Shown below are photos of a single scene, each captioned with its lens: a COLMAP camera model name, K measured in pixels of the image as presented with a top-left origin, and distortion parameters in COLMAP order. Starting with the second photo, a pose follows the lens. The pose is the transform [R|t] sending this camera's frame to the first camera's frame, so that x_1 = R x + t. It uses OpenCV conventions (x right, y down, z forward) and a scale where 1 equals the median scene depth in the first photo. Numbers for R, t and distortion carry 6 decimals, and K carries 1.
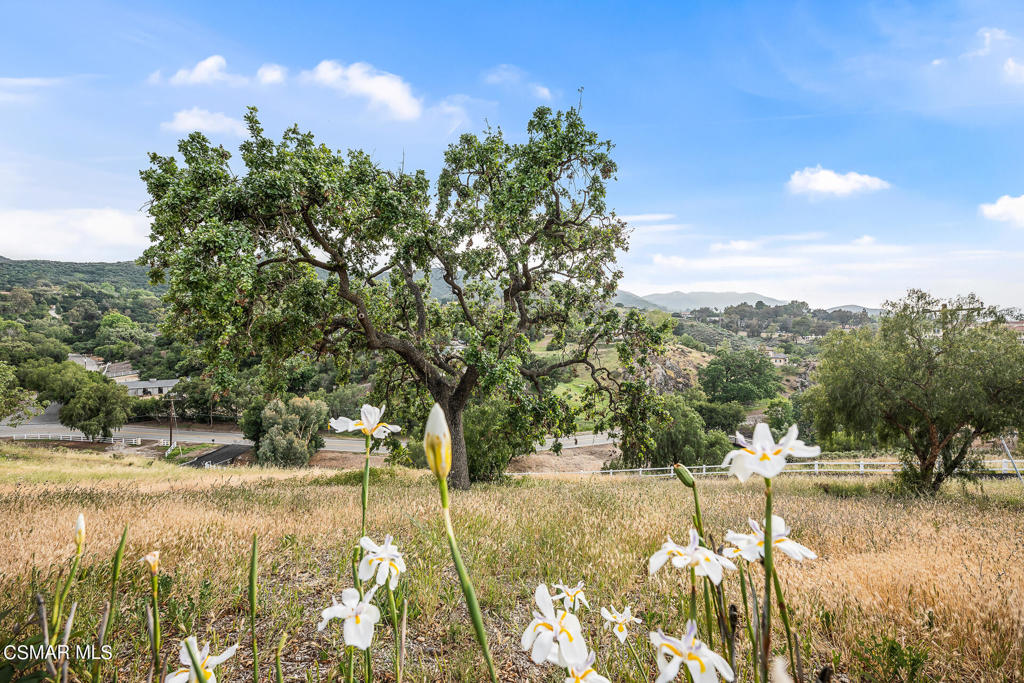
lens RADIAL K [[425.3, 0, 512.0], [0, 425.3, 341.5], [0, 0, 1]] dist [0.000871, 0.000028]
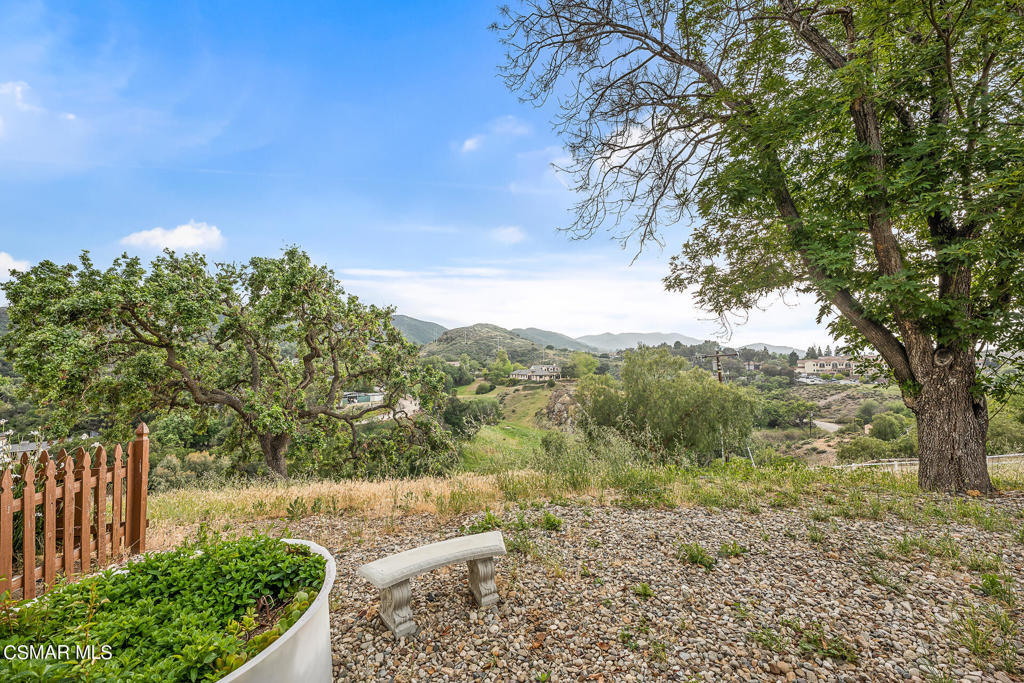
lens RADIAL K [[432.0, 0, 513.9], [0, 432.0, 347.8], [0, 0, 1]] dist [0.002080, 0.000178]
pose [[0.990357, -0.018437, 0.137308, 0.083110], [0.029938, 0.996168, -0.082177, -0.002808], [-0.135266, 0.085495, 0.987114, -0.085783]]
